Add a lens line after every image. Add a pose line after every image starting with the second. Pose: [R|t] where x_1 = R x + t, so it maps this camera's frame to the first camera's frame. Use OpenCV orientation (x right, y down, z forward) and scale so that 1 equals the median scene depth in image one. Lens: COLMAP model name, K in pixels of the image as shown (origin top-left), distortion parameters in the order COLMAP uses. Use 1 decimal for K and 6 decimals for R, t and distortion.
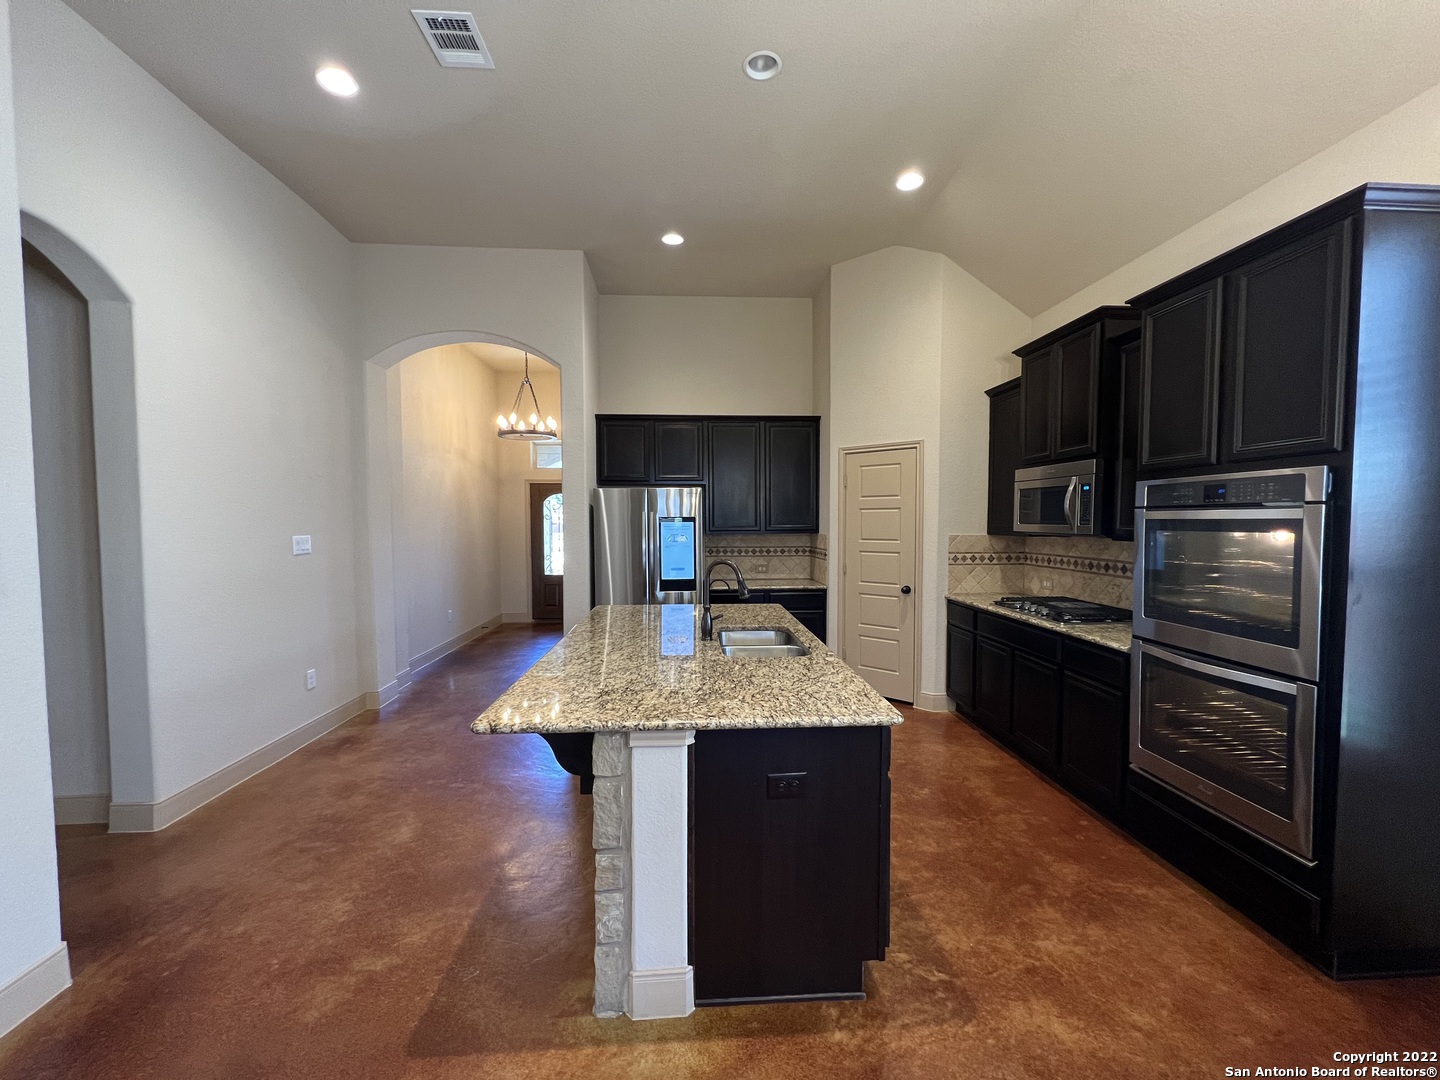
lens RADIAL K [[573.7, 0, 723.8], [0, 573.7, 544.3], [0, 0, 1]] dist [-0.001268, 0.000213]
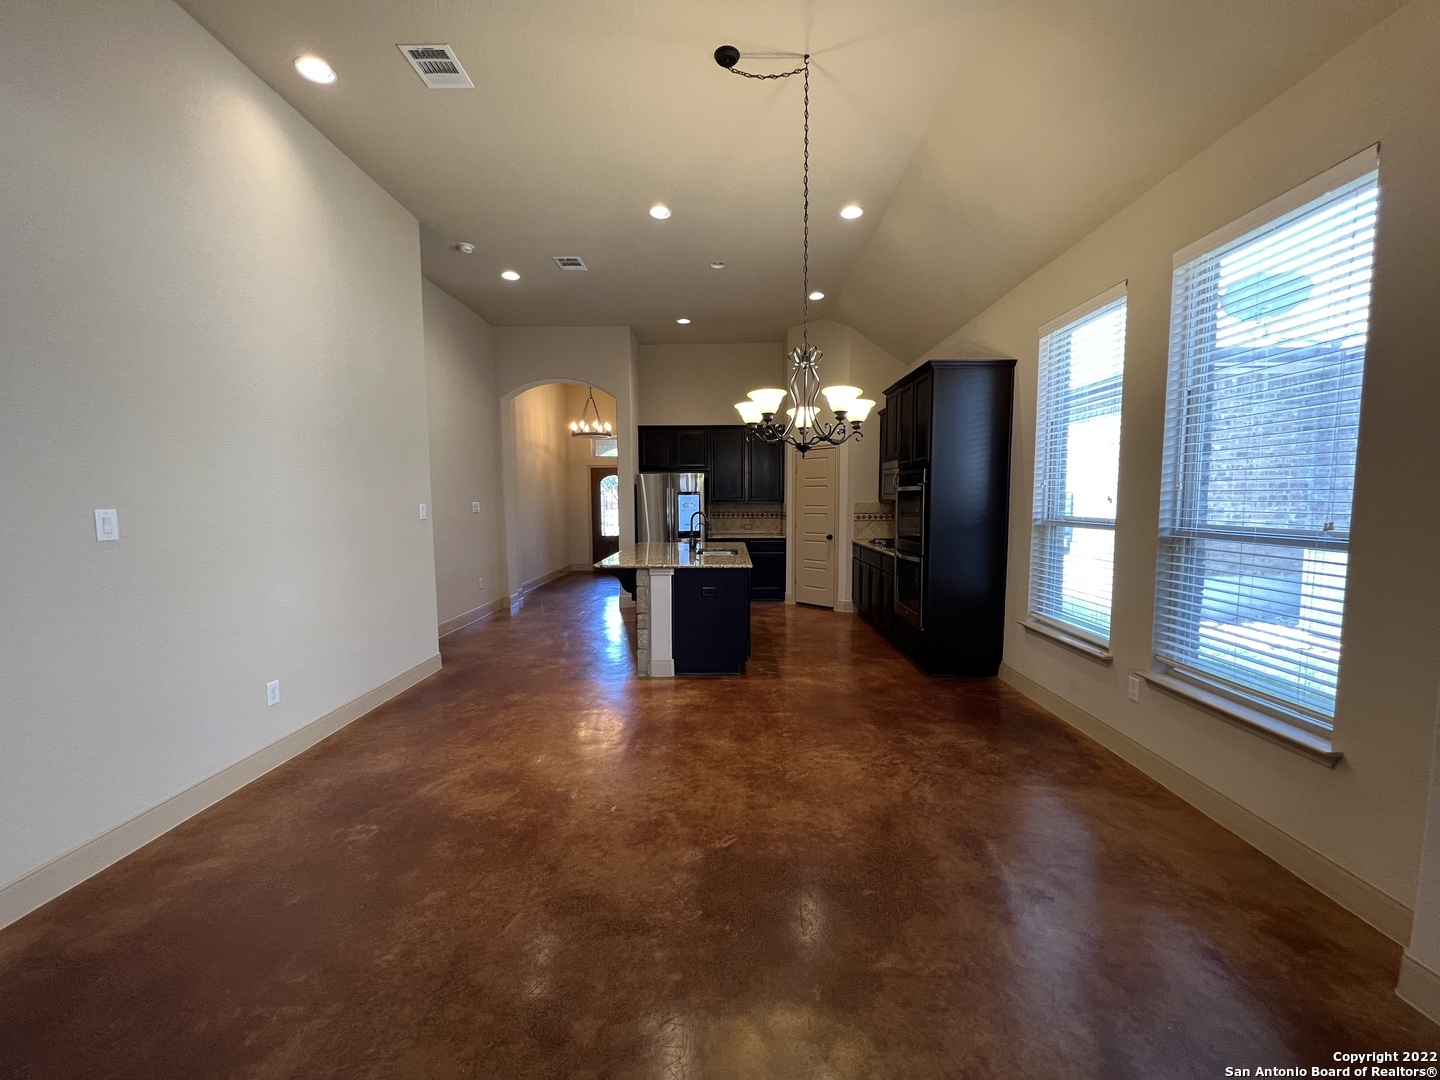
lens RADIAL K [[573.7, 0, 726.4], [0, 573.7, 545.2], [0, 0, 1]] dist [-0.001268, 0.000213]
pose [[0.997512, 0.004199, -0.070370, 0.157783], [-0.001410, 0.999214, 0.039628, 0.042794], [0.070481, -0.039430, 0.996734, -0.680224]]
